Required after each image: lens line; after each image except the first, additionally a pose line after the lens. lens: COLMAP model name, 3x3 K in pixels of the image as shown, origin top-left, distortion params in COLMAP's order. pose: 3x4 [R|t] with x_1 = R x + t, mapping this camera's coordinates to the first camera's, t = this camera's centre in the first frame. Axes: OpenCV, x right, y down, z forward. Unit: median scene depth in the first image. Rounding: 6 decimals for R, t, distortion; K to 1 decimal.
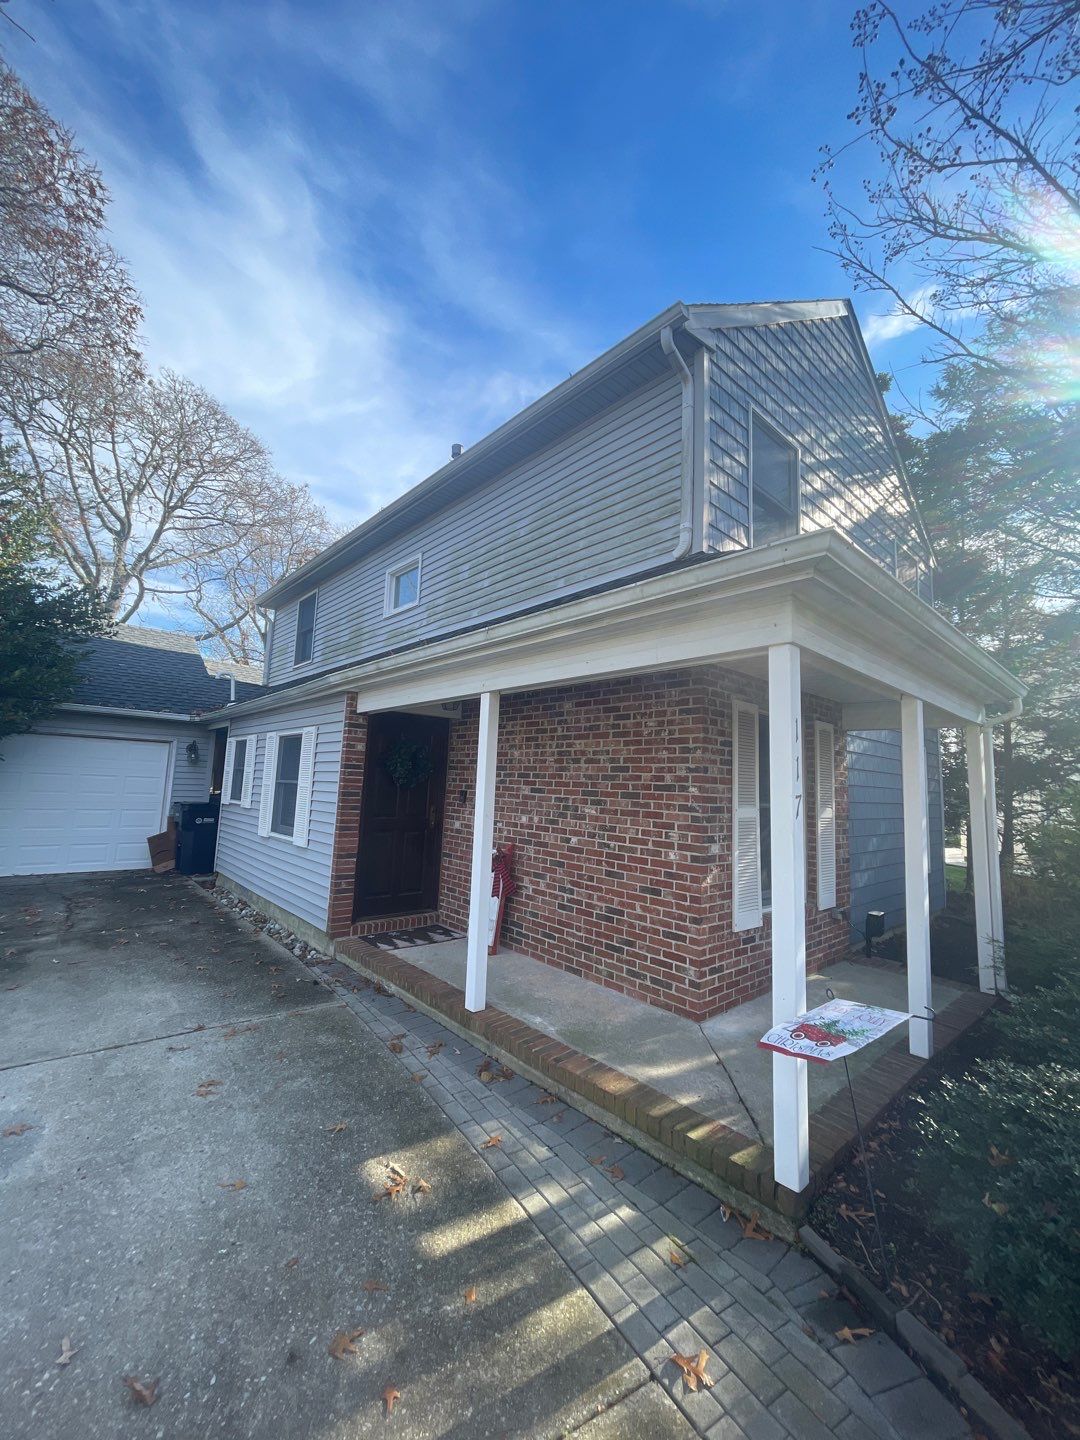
lens RADIAL K [[571.8, 0, 538.8], [0, 571.8, 713.1], [0, 0, 1]] dist [0.003548, -0.000195]
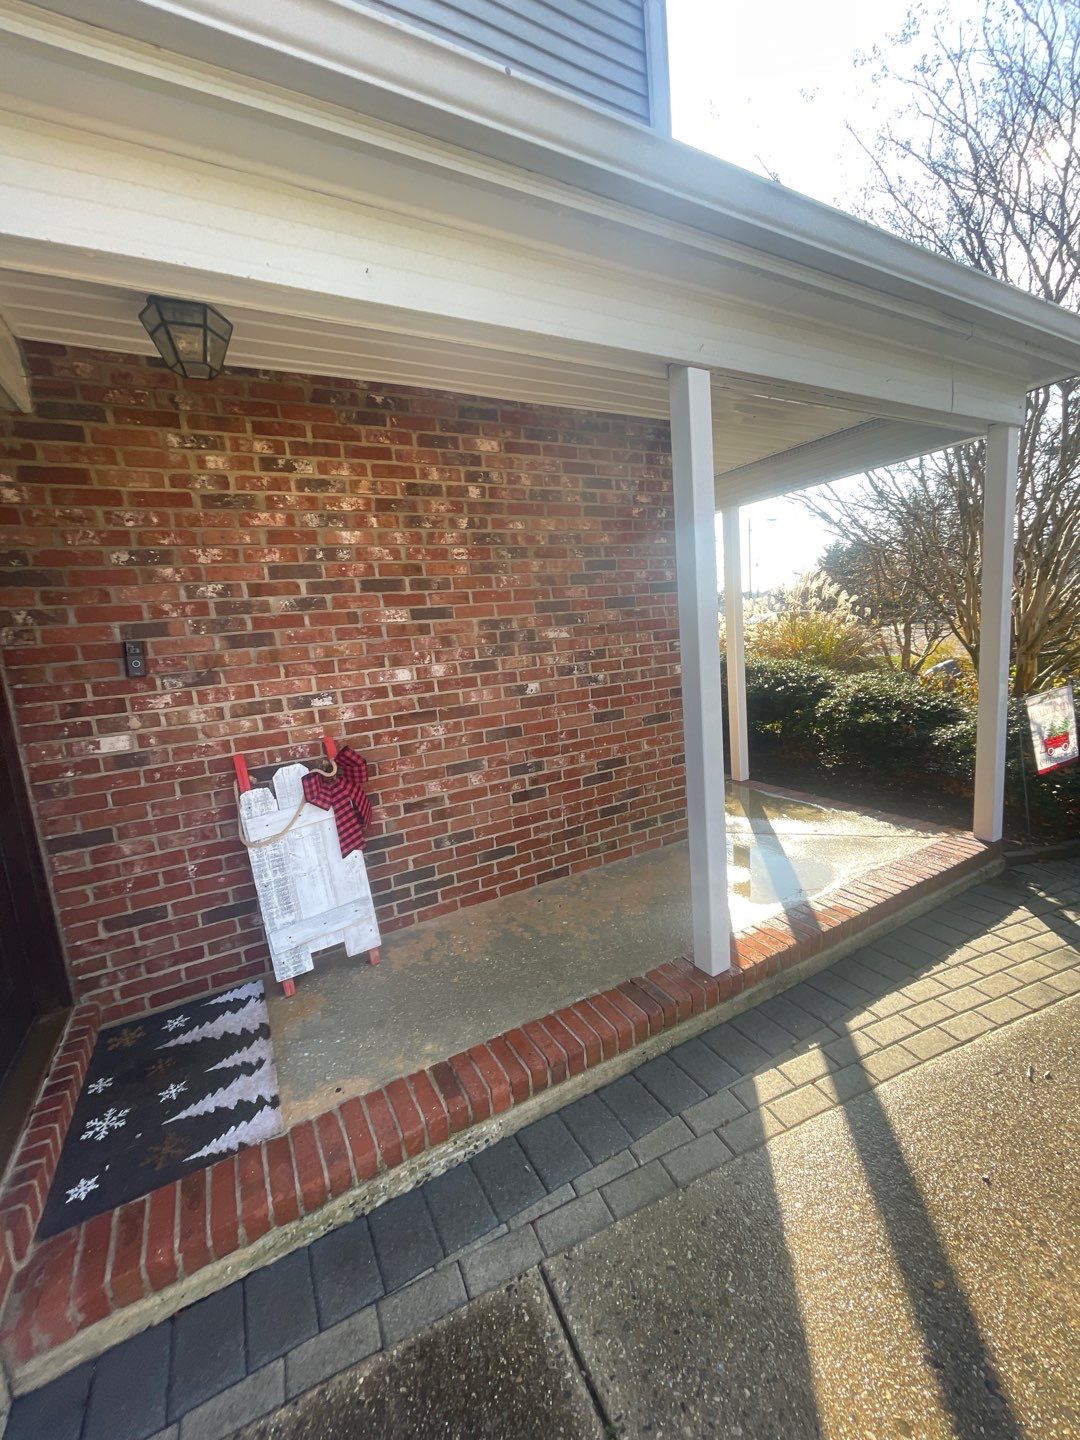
lens RADIAL K [[573.5, 0, 537.2], [0, 573.5, 718.1], [0, 0, 1]] dist [-0.003554, -0.000073]
pose [[0.220587, -0.211259, 0.952214, -0.555779], [-0.037349, 0.973716, 0.224682, 0.124450], [-0.974652, -0.085126, 0.206899, 0.915035]]
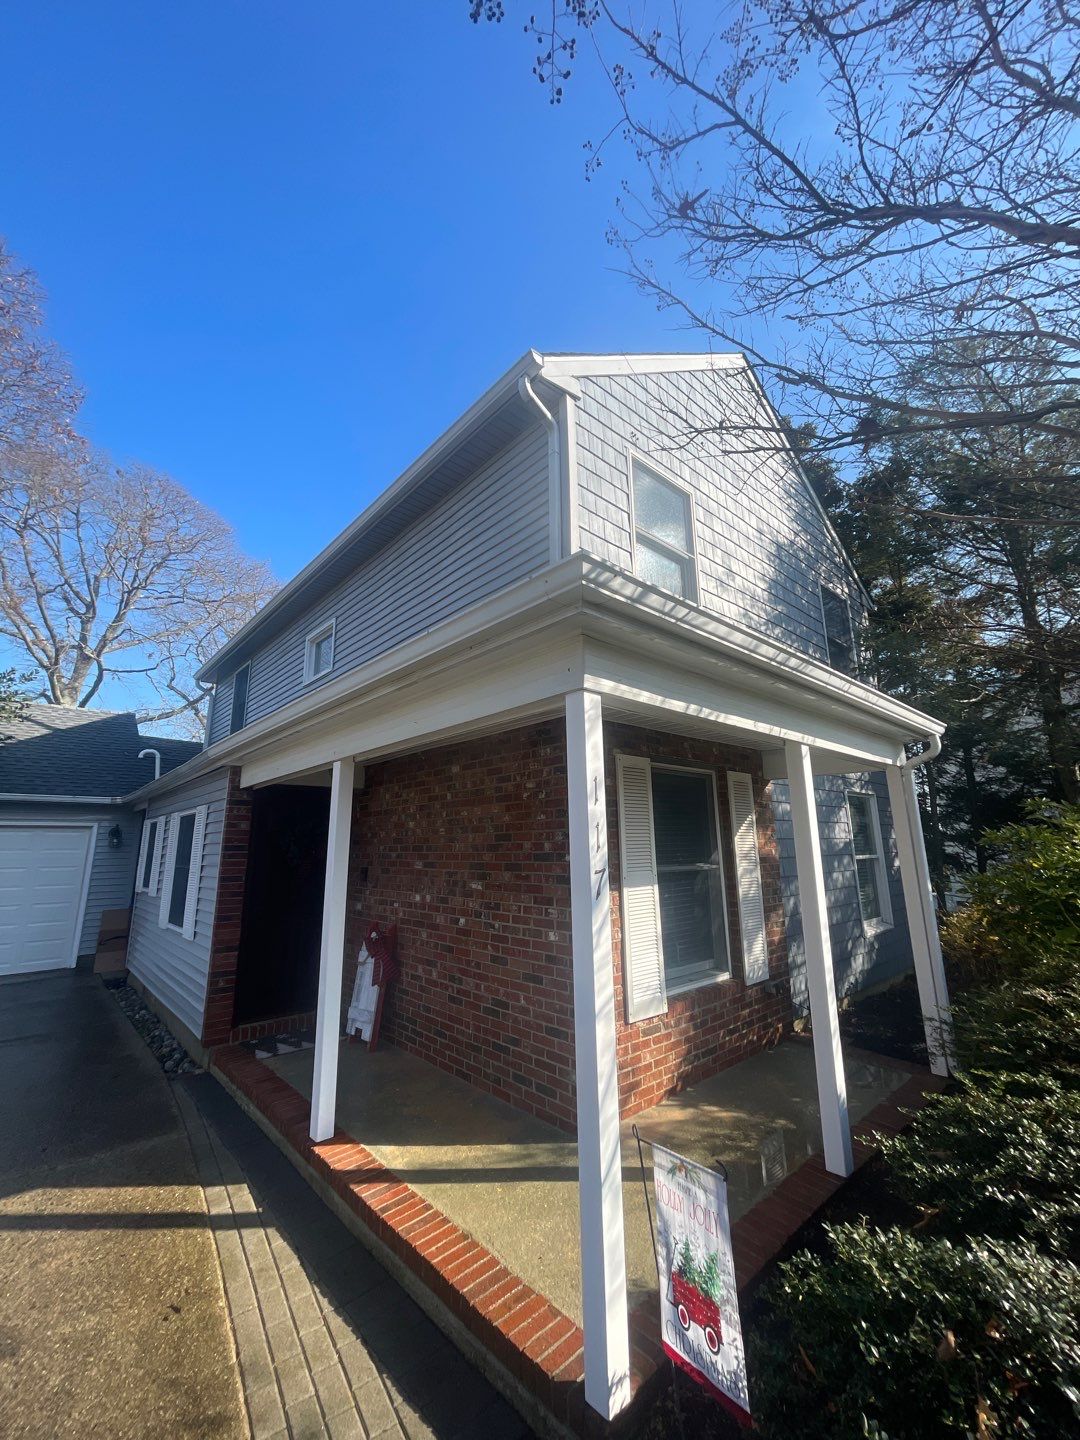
lens RADIAL K [[573.5, 0, 537.2], [0, 573.5, 718.1], [0, 0, 1]] dist [-0.003554, -0.000073]
pose [[0.998625, -0.051611, 0.009137, 0.196683], [0.052250, 0.994042, -0.095660, 0.000333], [-0.004145, 0.096006, 0.995372, 0.085318]]
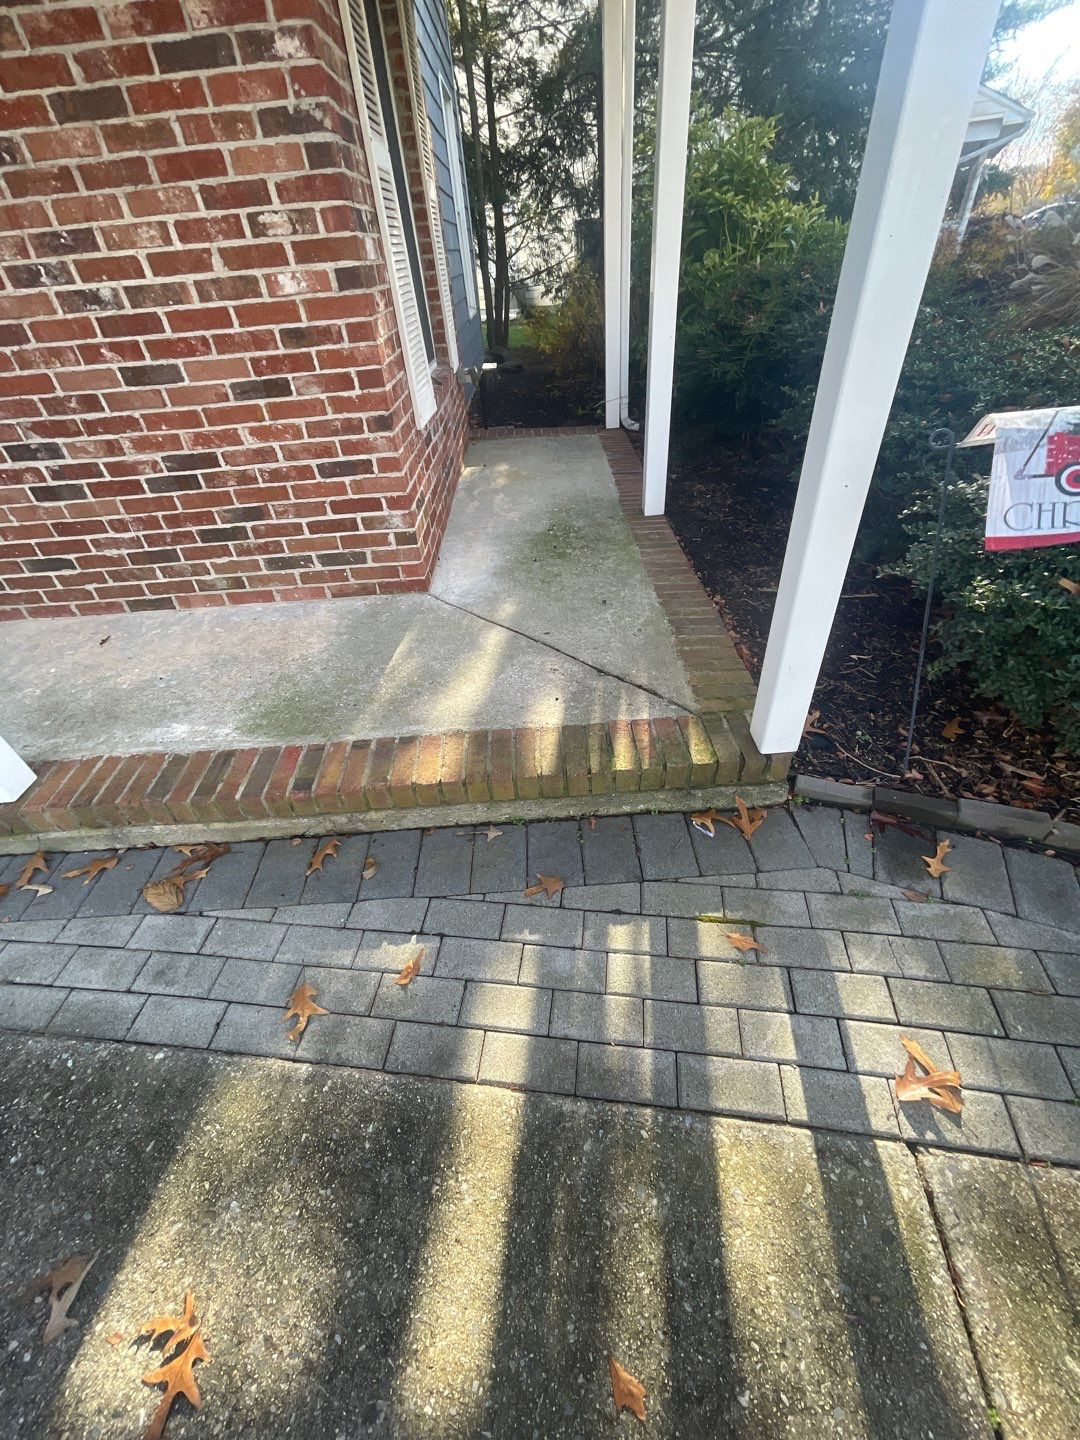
lens RADIAL K [[573.5, 0, 537.2], [0, 573.5, 718.1], [0, 0, 1]] dist [-0.003554, -0.000073]
pose [[0.644657, -0.548897, 0.532099, -0.047926], [-0.000806, 0.695546, 0.718481, 0.150559], [-0.764471, -0.463603, 0.447946, 0.459960]]
